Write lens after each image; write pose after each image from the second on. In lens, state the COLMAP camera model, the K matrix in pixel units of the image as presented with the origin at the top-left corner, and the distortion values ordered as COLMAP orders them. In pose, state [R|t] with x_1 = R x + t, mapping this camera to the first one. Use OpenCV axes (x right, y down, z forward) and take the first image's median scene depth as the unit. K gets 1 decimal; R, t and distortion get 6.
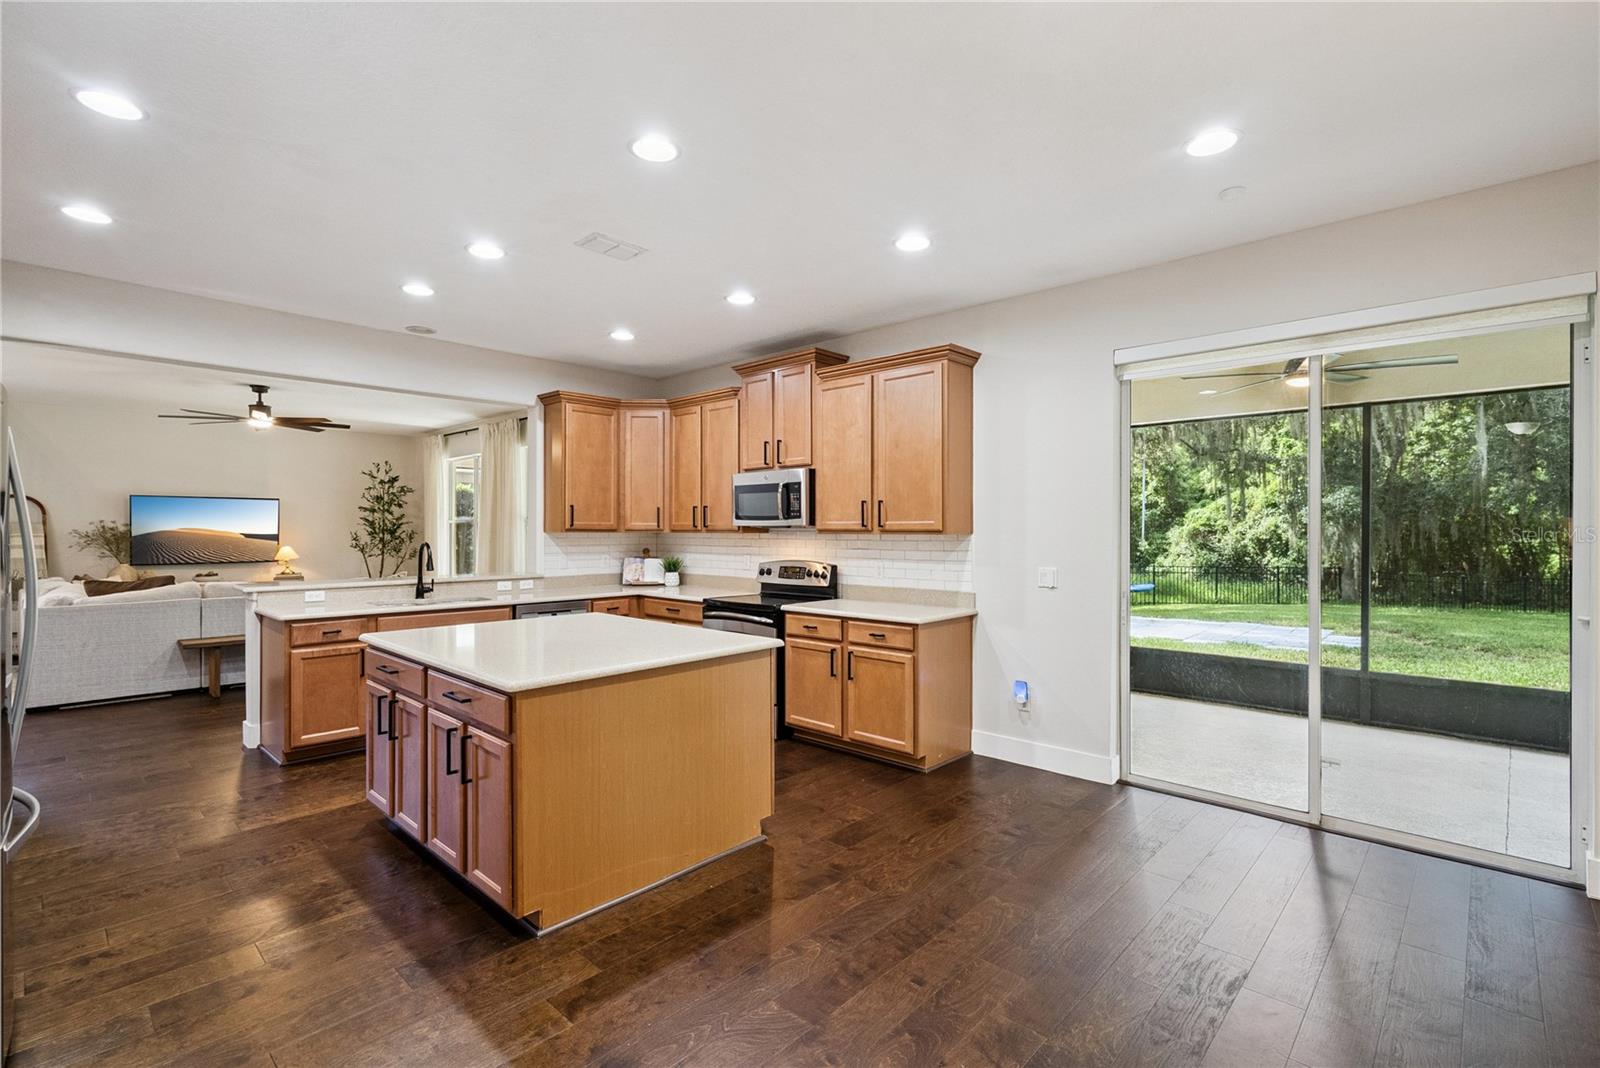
lens RADIAL K [[730.3, 0, 805.1], [0, 730.3, 530.3], [0, 0, 1]] dist [-0.006003, 0.004564]
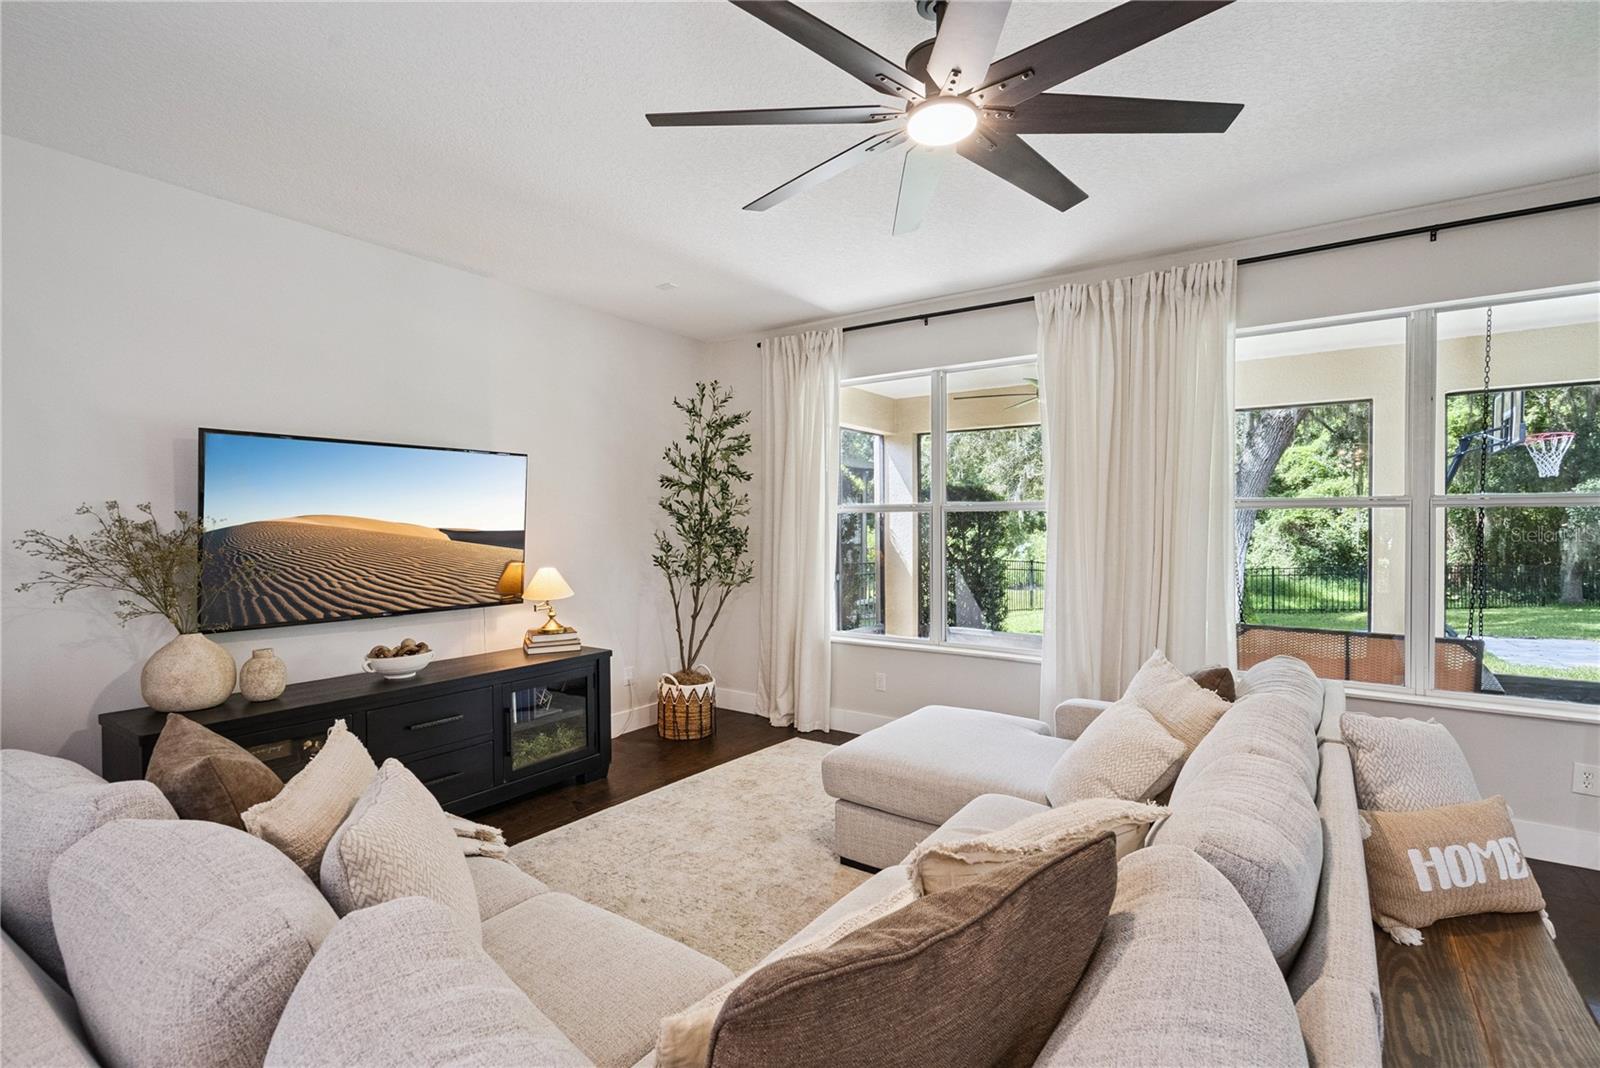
lens RADIAL K [[730.3, 0, 805.2], [0, 730.3, 530.8], [0, 0, 1]] dist [-0.006003, 0.004564]
pose [[0.989044, -0.004467, 0.147552, -0.881995], [0.003319, 0.999962, 0.008025, -0.002696], [-0.147582, -0.007447, 0.989022, 0.789285]]
